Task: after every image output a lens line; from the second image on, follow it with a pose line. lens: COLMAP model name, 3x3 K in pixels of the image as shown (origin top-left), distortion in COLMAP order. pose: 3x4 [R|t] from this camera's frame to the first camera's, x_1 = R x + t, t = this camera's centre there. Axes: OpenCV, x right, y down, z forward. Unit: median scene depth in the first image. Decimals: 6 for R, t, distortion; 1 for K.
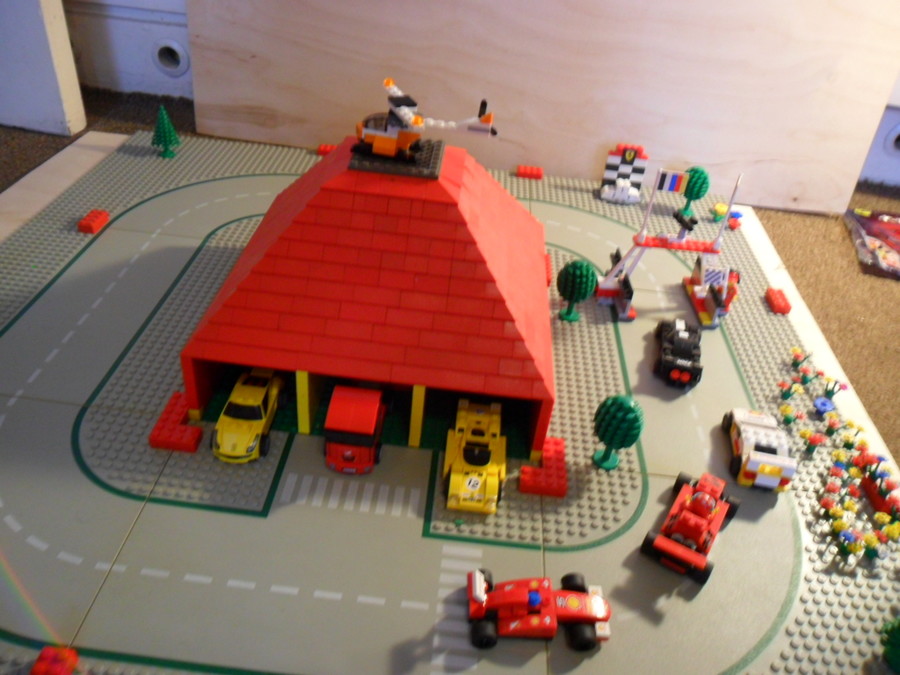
lens RADIAL K [[716.7, 0, 460.3], [0, 716.7, 320.5], [0, 0, 1]] dist [-0.041801, 0.006008]
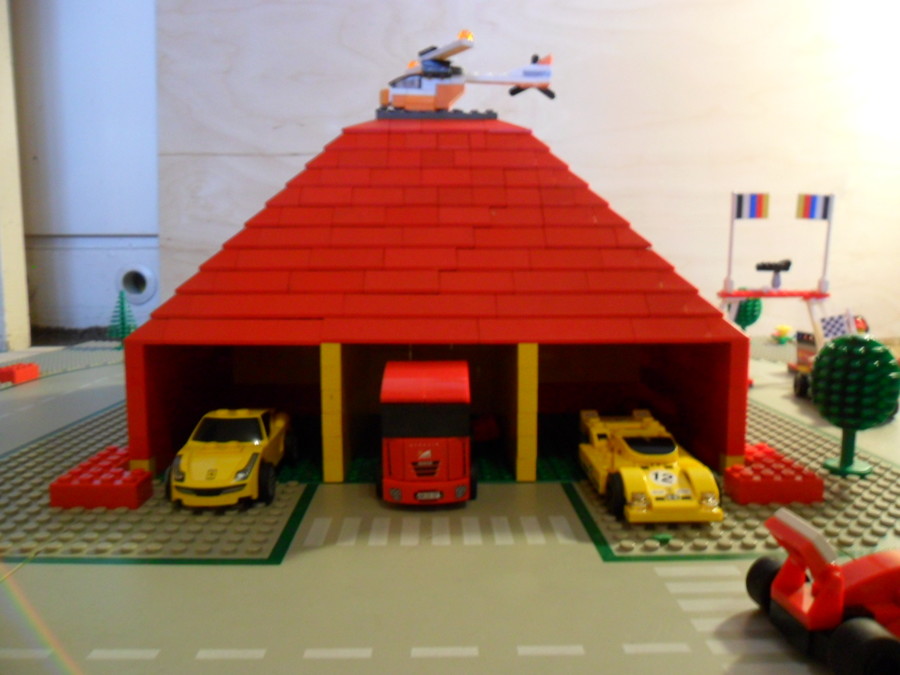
lens RADIAL K [[706.2, 0, 450.0], [0, 706.2, 337.5], [0, 0, 1]] dist [-0.023757, 0.001535]
pose [[0.991342, -0.109748, 0.072090, -0.154190], [0.130915, 0.868517, -0.478058, 0.339543], [-0.010146, 0.483356, 0.875365, 0.448997]]
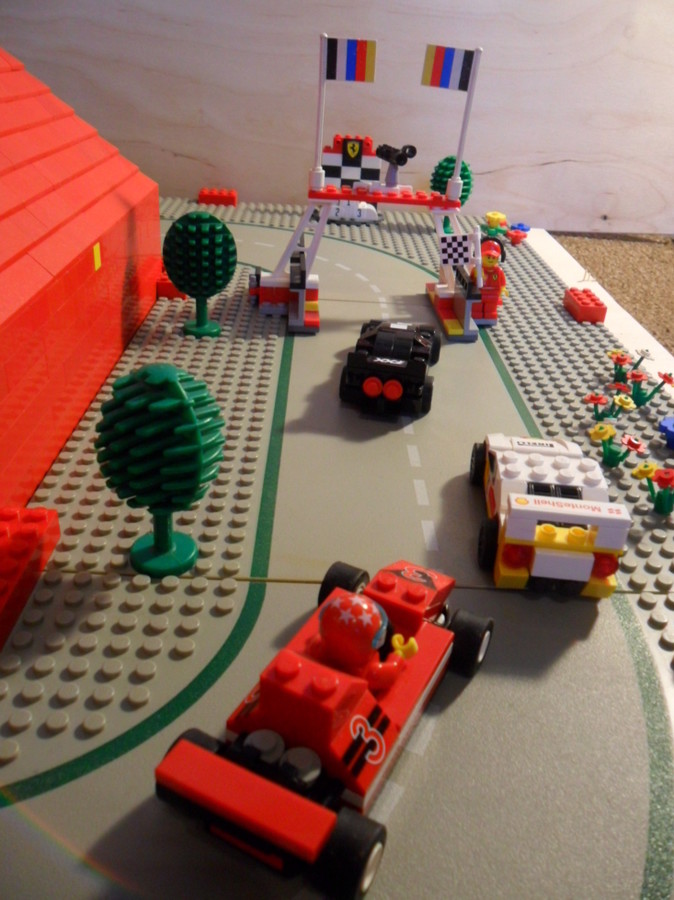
lens RADIAL K [[716.7, 0, 337.0], [0, 716.7, 450.0], [0, 0, 1]] dist [-0.041801, 0.006008]
pose [[0.996269, -0.075591, 0.041649, 0.293042], [0.078911, 0.993262, -0.084877, 0.182278], [-0.034953, 0.087846, 0.995521, 0.600957]]
